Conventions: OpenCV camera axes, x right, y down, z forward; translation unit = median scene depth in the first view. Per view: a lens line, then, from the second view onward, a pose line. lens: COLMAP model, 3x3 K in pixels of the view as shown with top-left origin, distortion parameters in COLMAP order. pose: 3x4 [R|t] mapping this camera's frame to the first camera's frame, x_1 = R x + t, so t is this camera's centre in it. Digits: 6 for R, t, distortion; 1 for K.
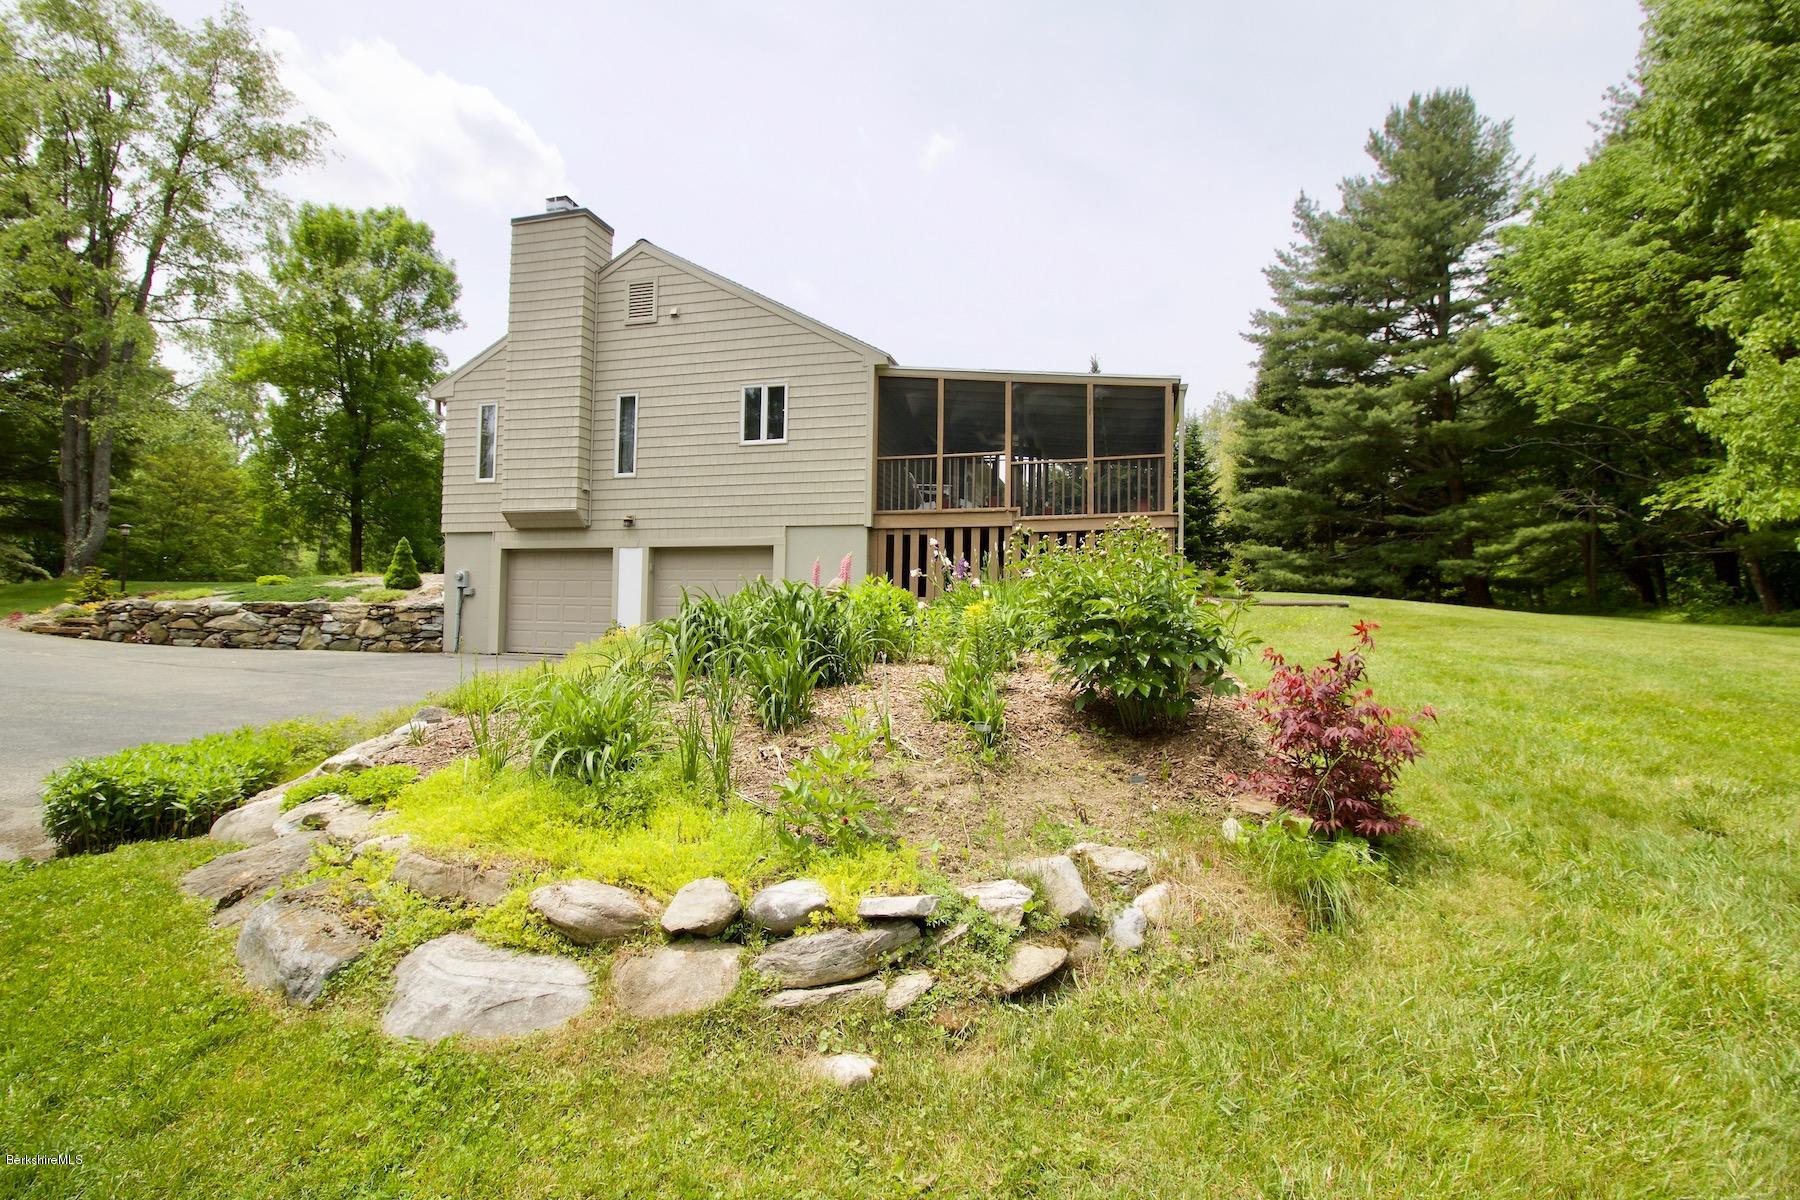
lens RADIAL K [[856.6, 0, 880.2], [0, 856.6, 590.5], [0, 0, 1]] dist [-0.001018, -0.014650]
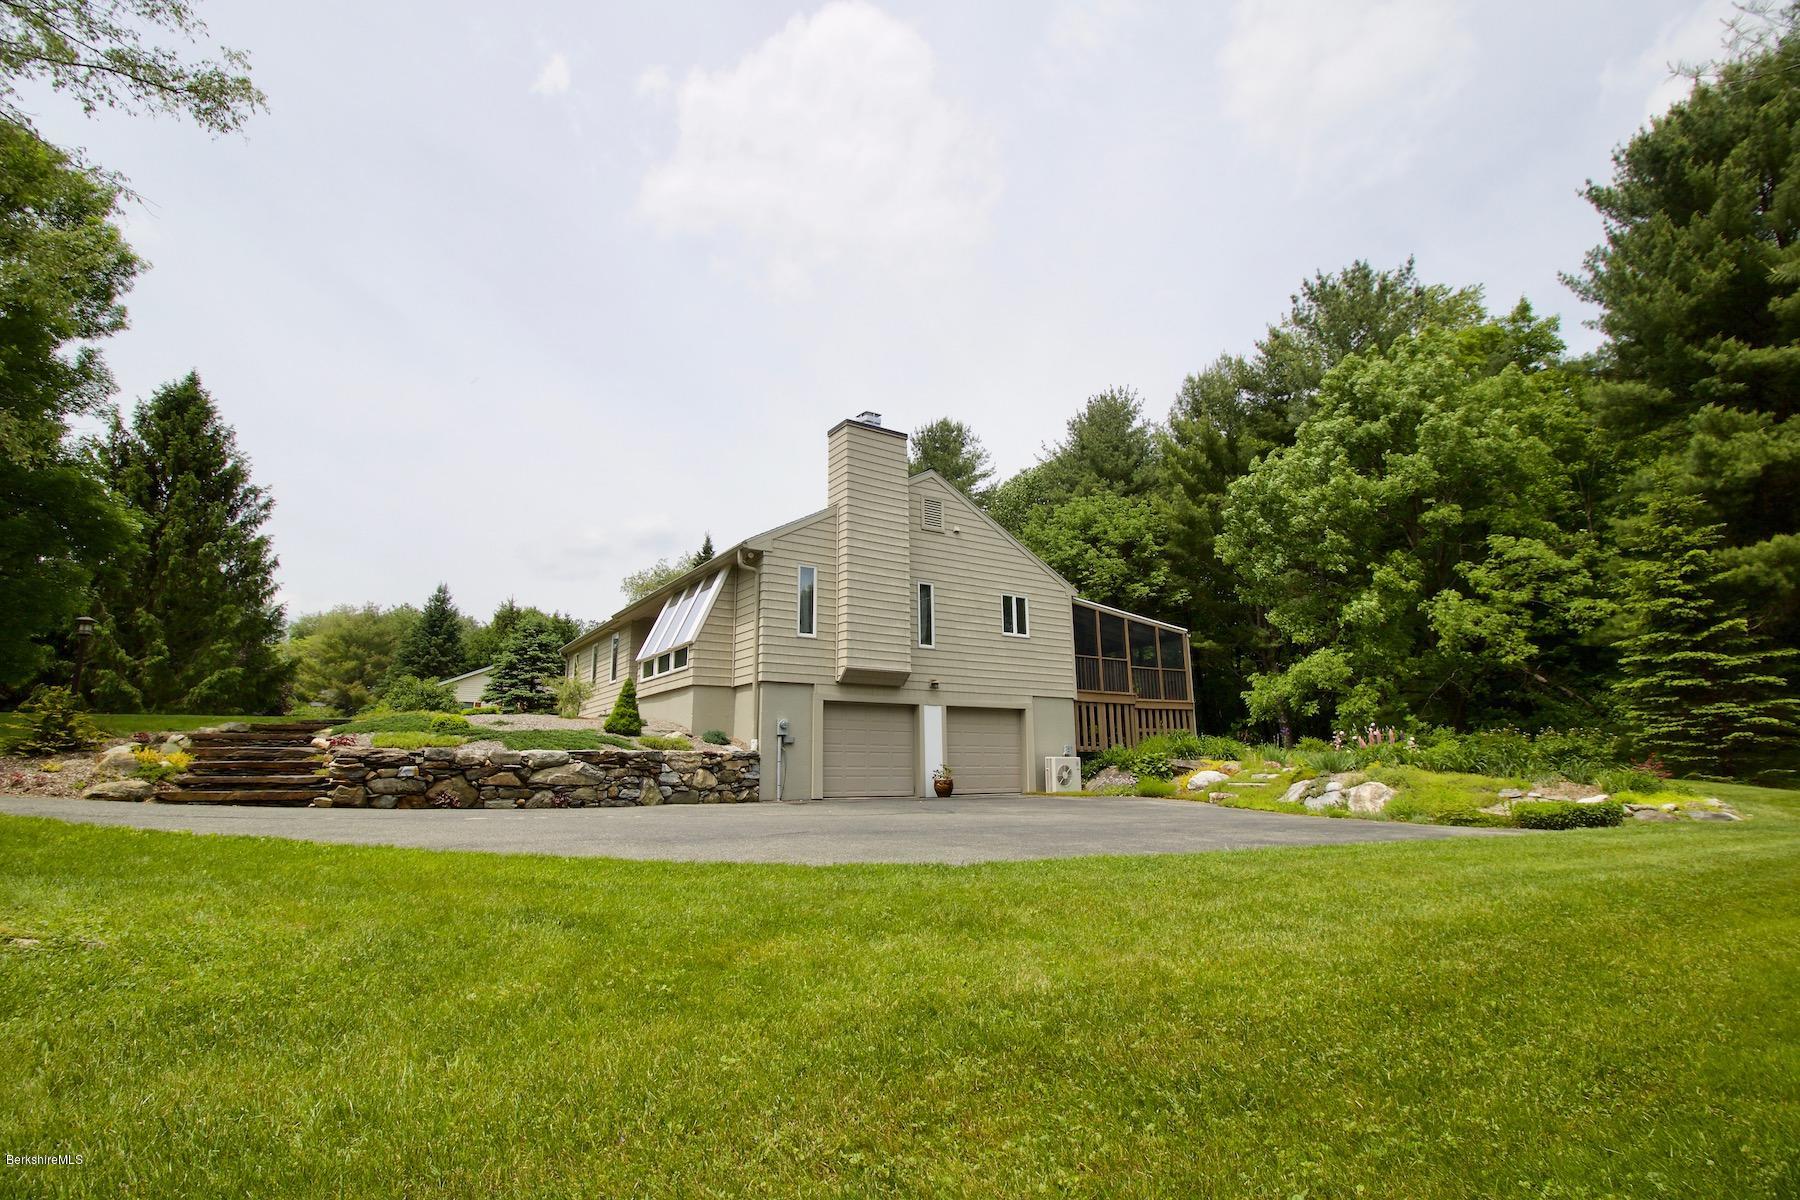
lens RADIAL K [[822.3, 0, 882.8], [0, 822.3, 580.9], [0, 0, 1]] dist [-0.017889, -0.000106]
pose [[0.661386, 0.148515, 0.735195, -1.167489], [-0.013983, 0.982472, -0.185887, -0.004361], [-0.749916, 0.112662, 0.651869, 0.238443]]
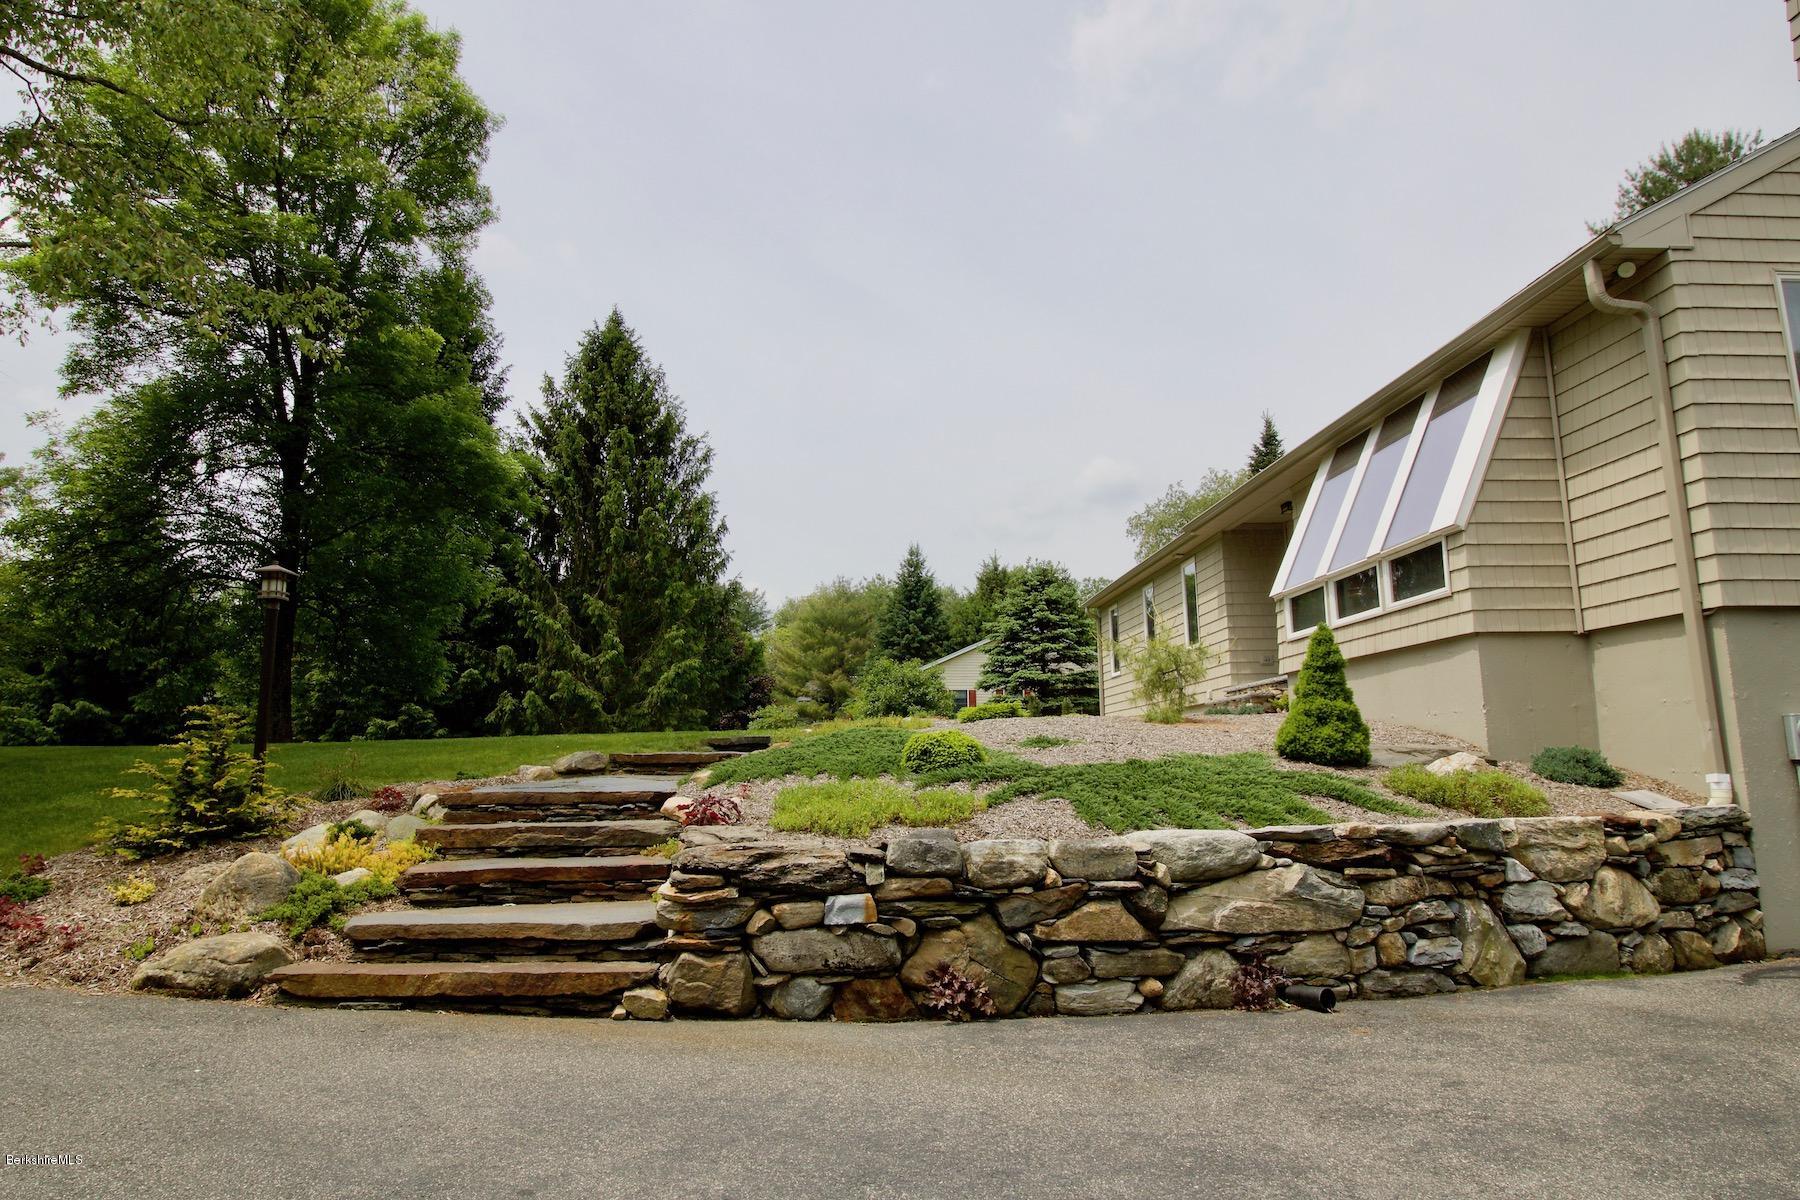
lens RADIAL K [[1083.3, 0, 904.6], [0, 1083.3, 549.5], [0, 0, 1]] dist [0.001215, -0.002256]
pose [[0.944777, 0.042694, 0.324922, -0.994199], [0.009447, 0.987517, -0.157228, -0.023524], [-0.327578, 0.151615, 0.932580, 0.688776]]
